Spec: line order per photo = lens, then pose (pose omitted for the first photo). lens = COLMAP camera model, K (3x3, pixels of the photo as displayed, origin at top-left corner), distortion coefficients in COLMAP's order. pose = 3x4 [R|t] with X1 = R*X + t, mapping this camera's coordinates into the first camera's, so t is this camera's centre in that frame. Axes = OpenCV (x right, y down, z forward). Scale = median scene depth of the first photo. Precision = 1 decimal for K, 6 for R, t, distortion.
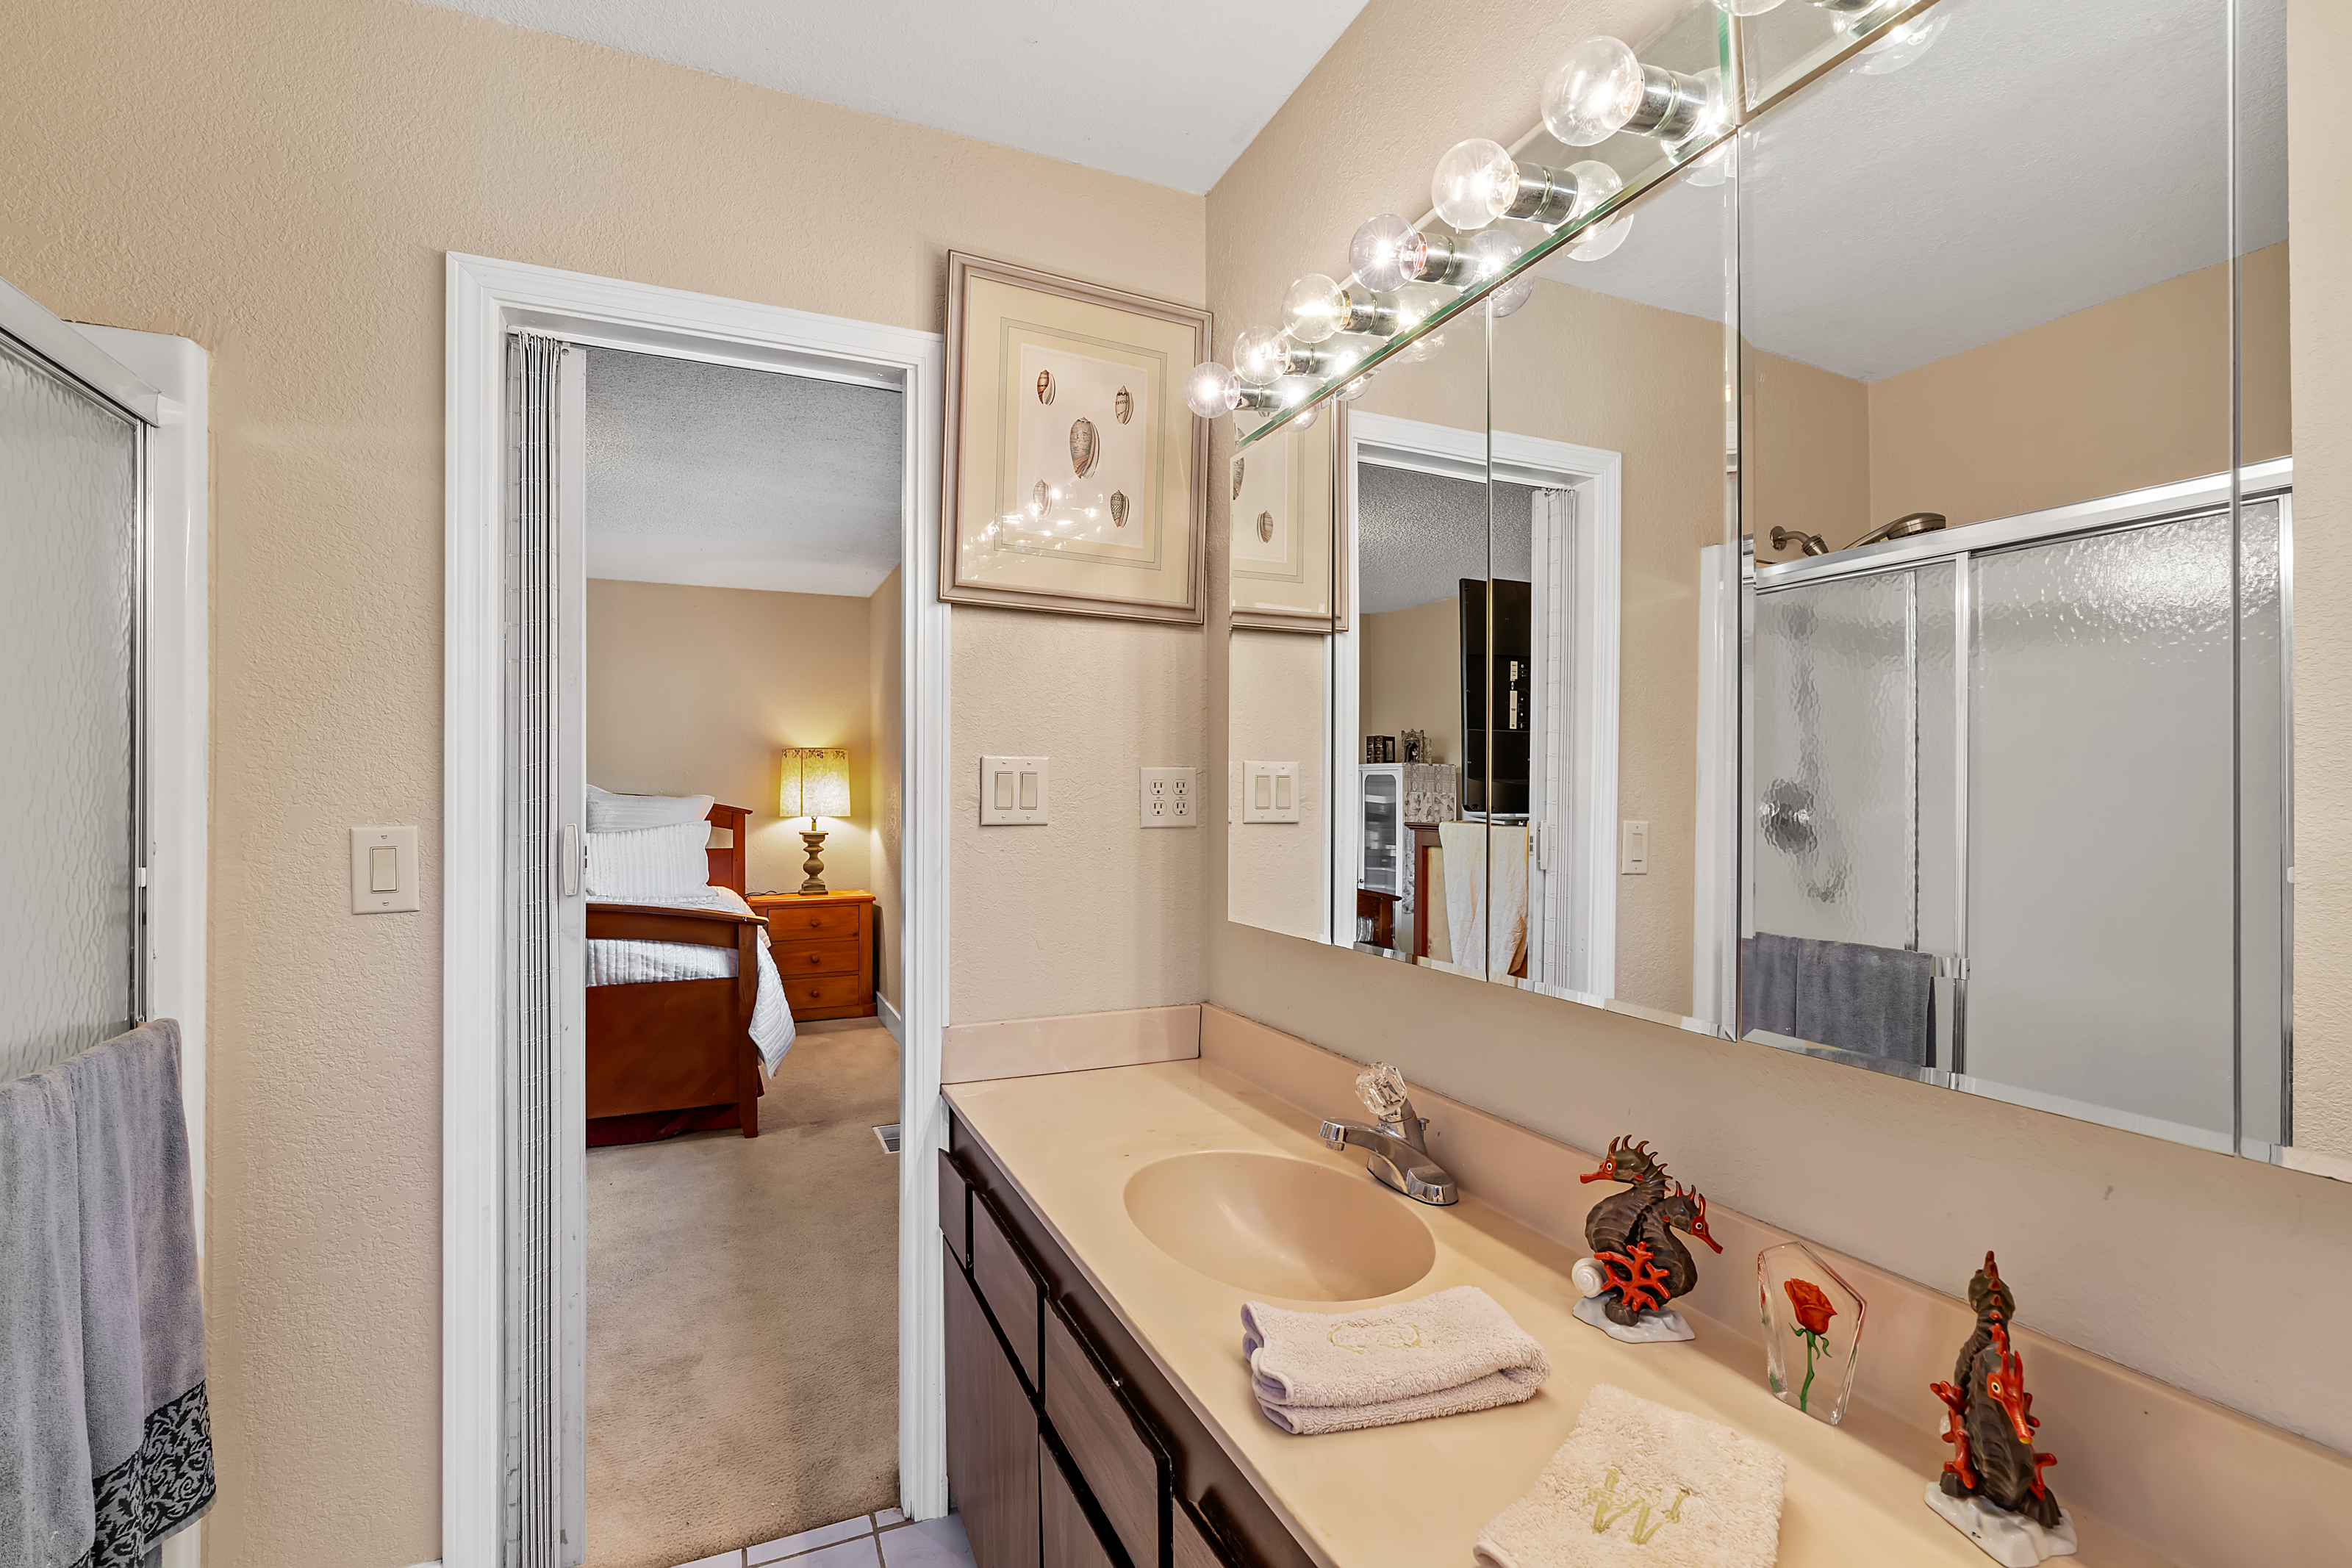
lens RADIAL K [[1065.9, 0, 1170.1], [0, 1065.9, 772.1], [0, 0, 1]] dist [-0.000076, 0.000338]
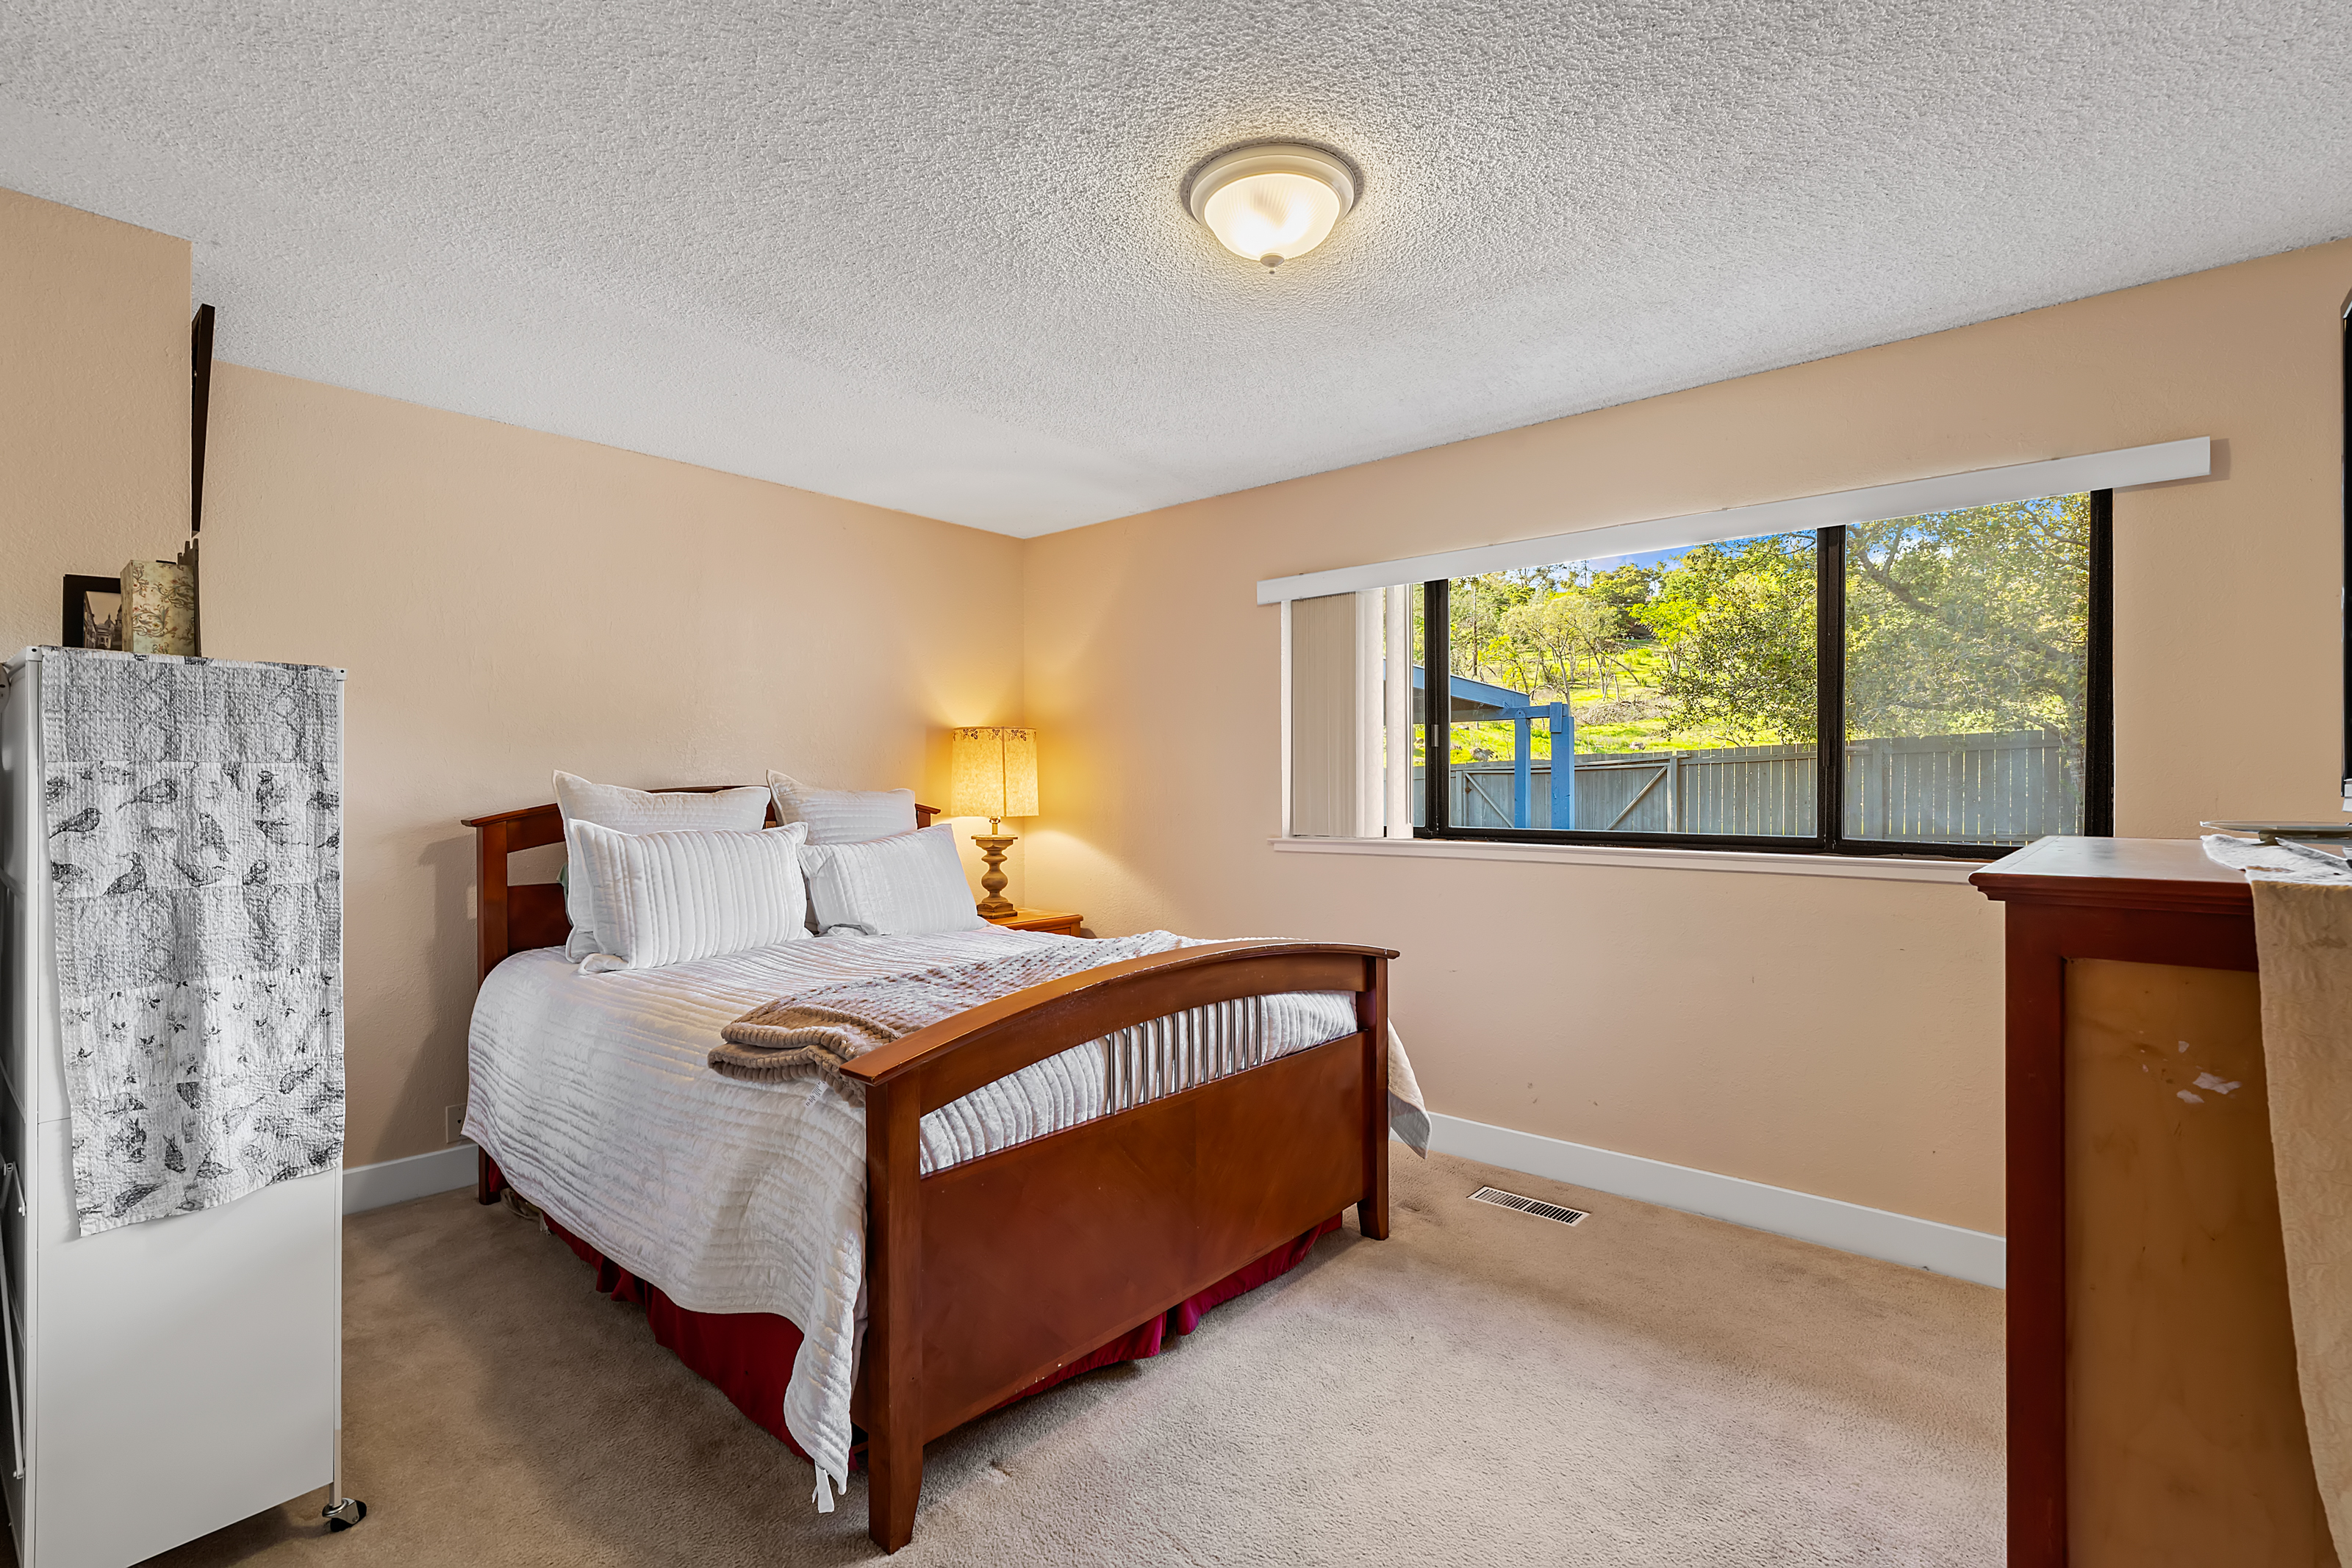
lens RADIAL K [[1065.9, 0, 1170.1], [0, 1065.9, 772.1], [0, 0, 1]] dist [-0.000076, 0.000338]
pose [[0.893953, 0.004420, 0.448139, -0.897252], [-0.006993, 0.999967, 0.004088, 0.009532], [-0.448107, -0.006788, 0.893954, 0.405986]]
